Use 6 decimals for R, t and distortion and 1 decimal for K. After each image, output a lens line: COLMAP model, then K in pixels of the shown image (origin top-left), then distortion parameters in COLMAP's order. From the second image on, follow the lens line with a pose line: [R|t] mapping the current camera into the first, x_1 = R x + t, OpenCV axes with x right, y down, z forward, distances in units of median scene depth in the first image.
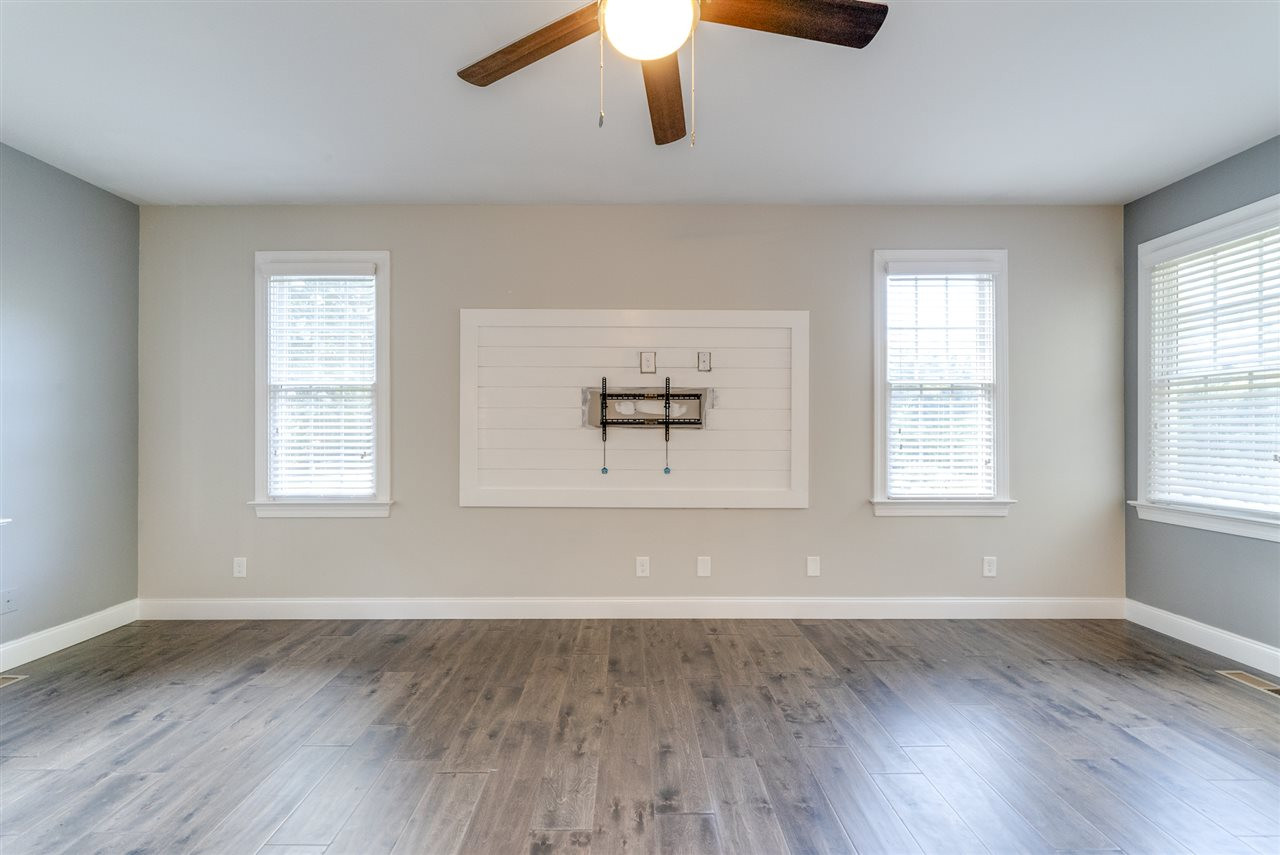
lens RADIAL K [[497.8, 0, 637.8], [0, 497.8, 432.3], [0, 0, 1]] dist [-0.002226, -0.000101]
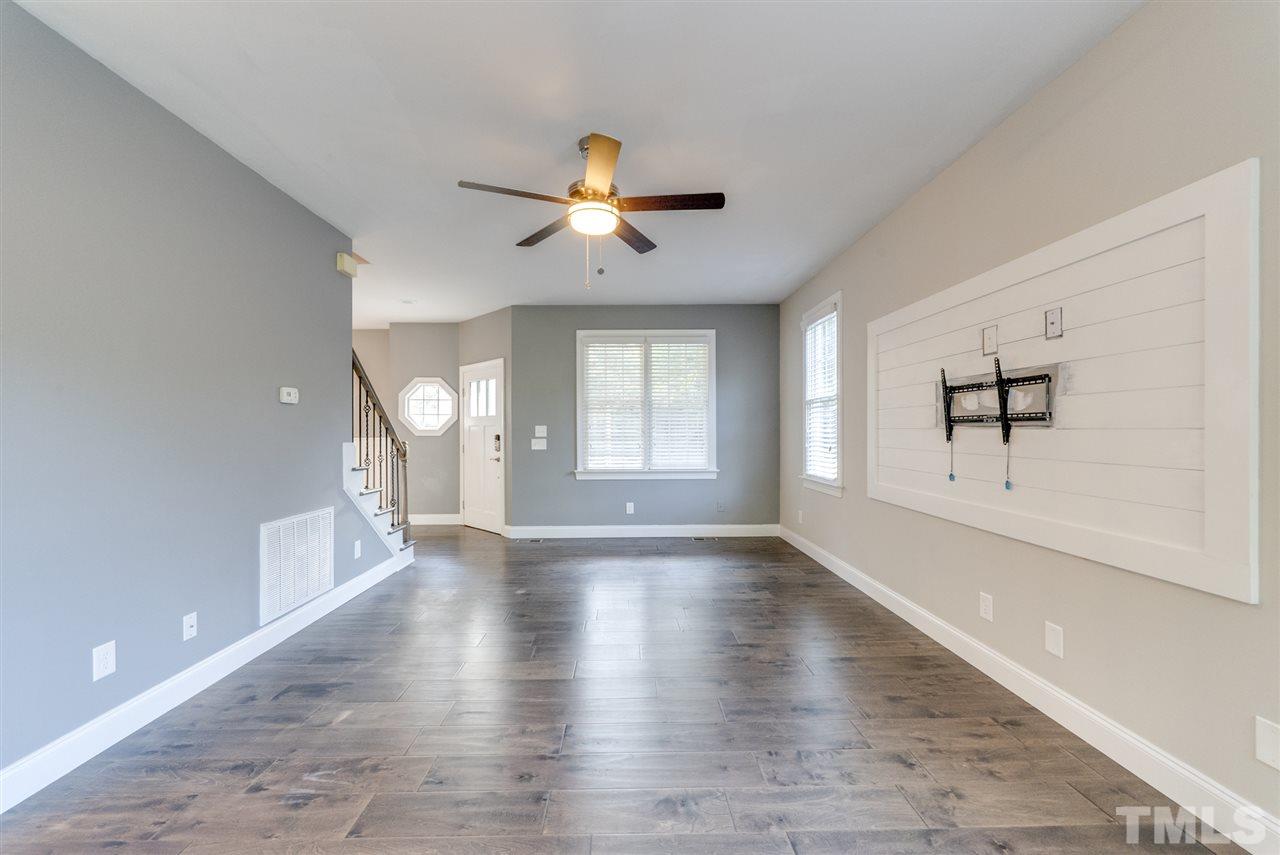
lens RADIAL K [[508.9, 0, 635.1], [0, 508.9, 432.1], [0, 0, 1]] dist [0.000612, 0.000058]
pose [[0.016606, 0.003478, -0.999856, 0.797567], [0.002911, 0.999990, 0.003526, -0.004694], [0.999858, -0.002969, 0.016596, 0.447850]]
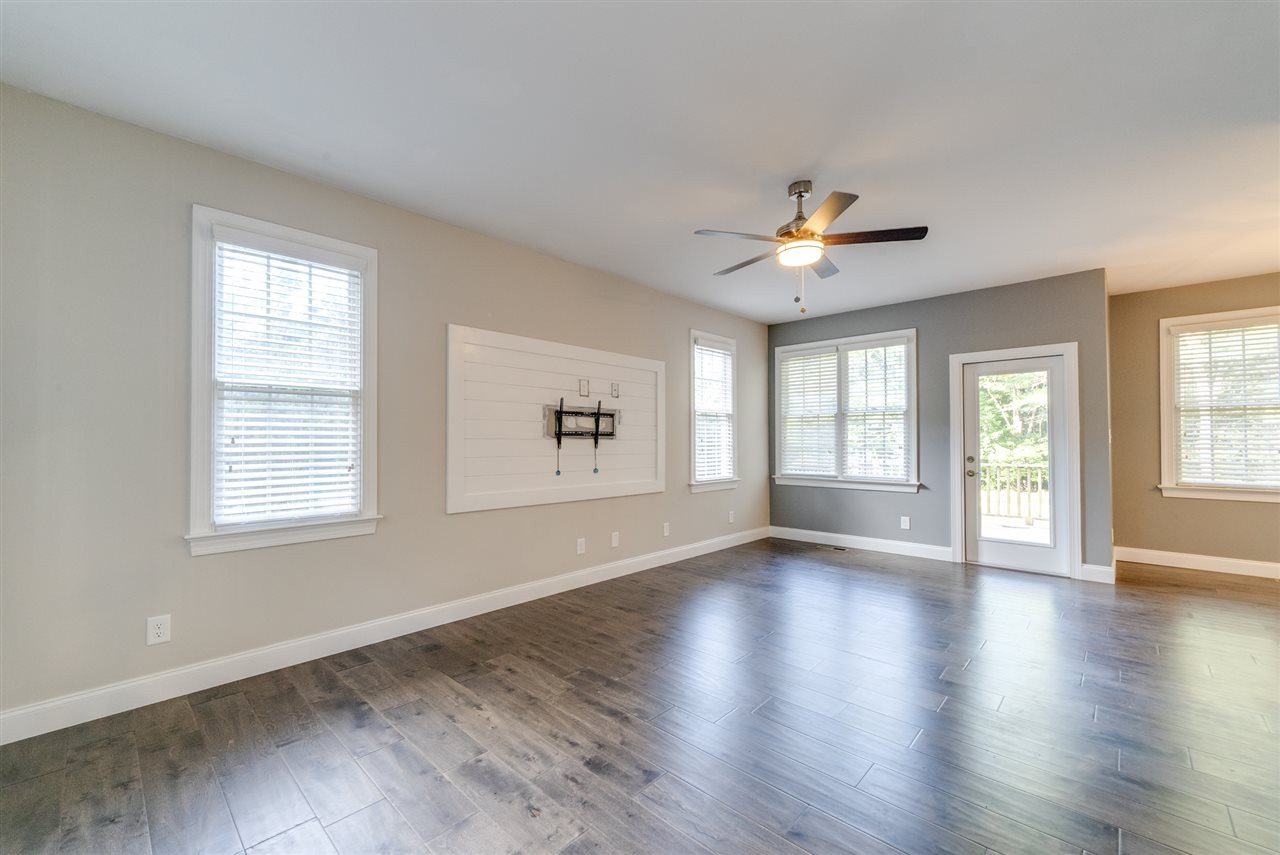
lens RADIAL K [[508.9, 0, 635.1], [0, 508.9, 432.1], [0, 0, 1]] dist [0.000612, 0.000058]
pose [[0.696235, 0.010909, 0.717731, -0.847065], [0.001479, 0.999861, -0.016632, -0.002893], [-0.717812, 0.012641, 0.696122, -0.018957]]
